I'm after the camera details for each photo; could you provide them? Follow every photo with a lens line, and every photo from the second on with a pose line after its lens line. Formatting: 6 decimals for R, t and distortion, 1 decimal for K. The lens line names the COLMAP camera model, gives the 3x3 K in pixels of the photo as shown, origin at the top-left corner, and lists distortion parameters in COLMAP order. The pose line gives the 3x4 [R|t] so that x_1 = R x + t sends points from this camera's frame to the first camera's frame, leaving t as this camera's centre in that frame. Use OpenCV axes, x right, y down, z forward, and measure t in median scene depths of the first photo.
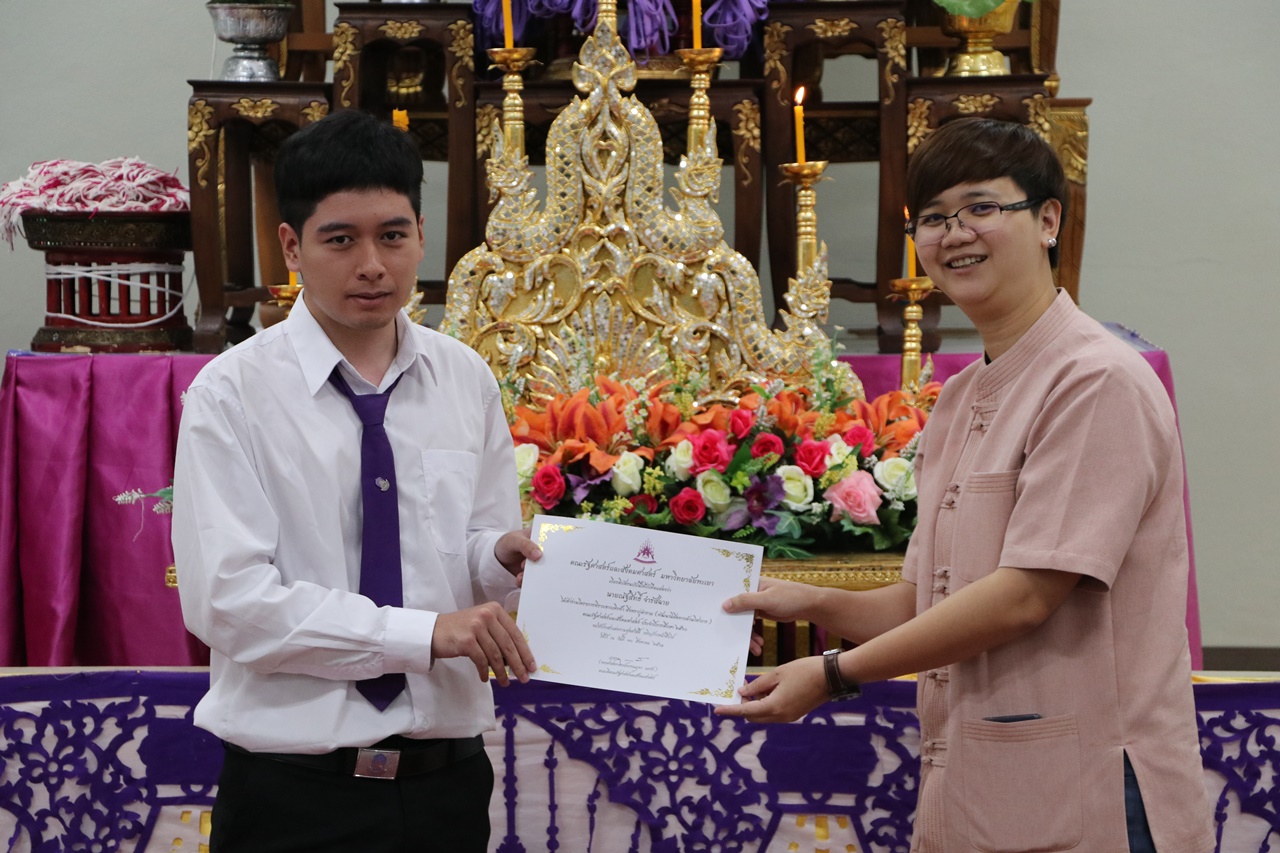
lens RADIAL K [[5078.6, 0, 648.6], [0, 5078.6, 441.3], [0, 0, 1]] dist [0.966710, 3.402193]
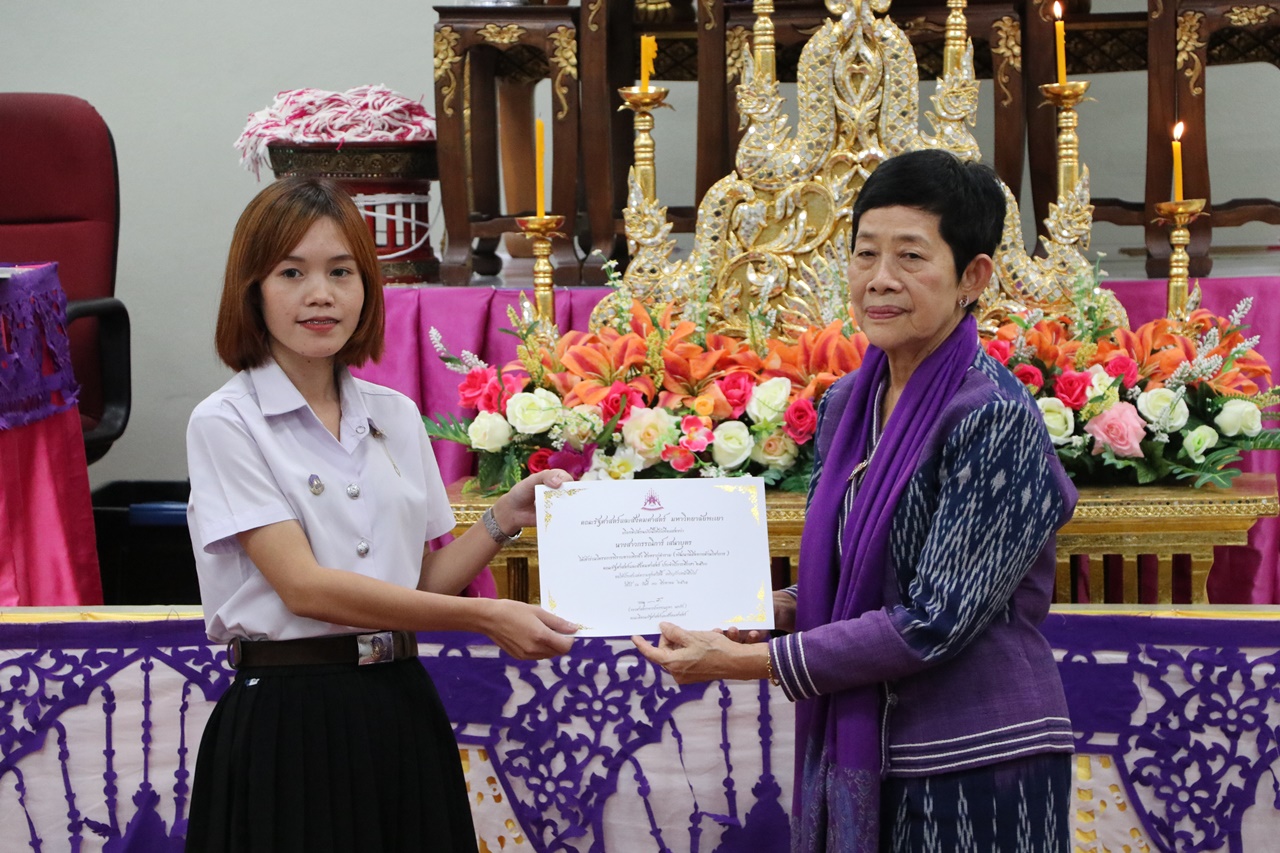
lens RADIAL K [[5915.7, 0, 641.4], [0, 5915.7, 438.9], [0, 0, 1]] dist [1.261573, 7.306047]
pose [[0.998680, -0.007232, -0.050853, 0.007416], [0.008074, 0.999833, 0.016383, -0.006424], [0.050726, -0.016772, 0.998572, -0.138743]]
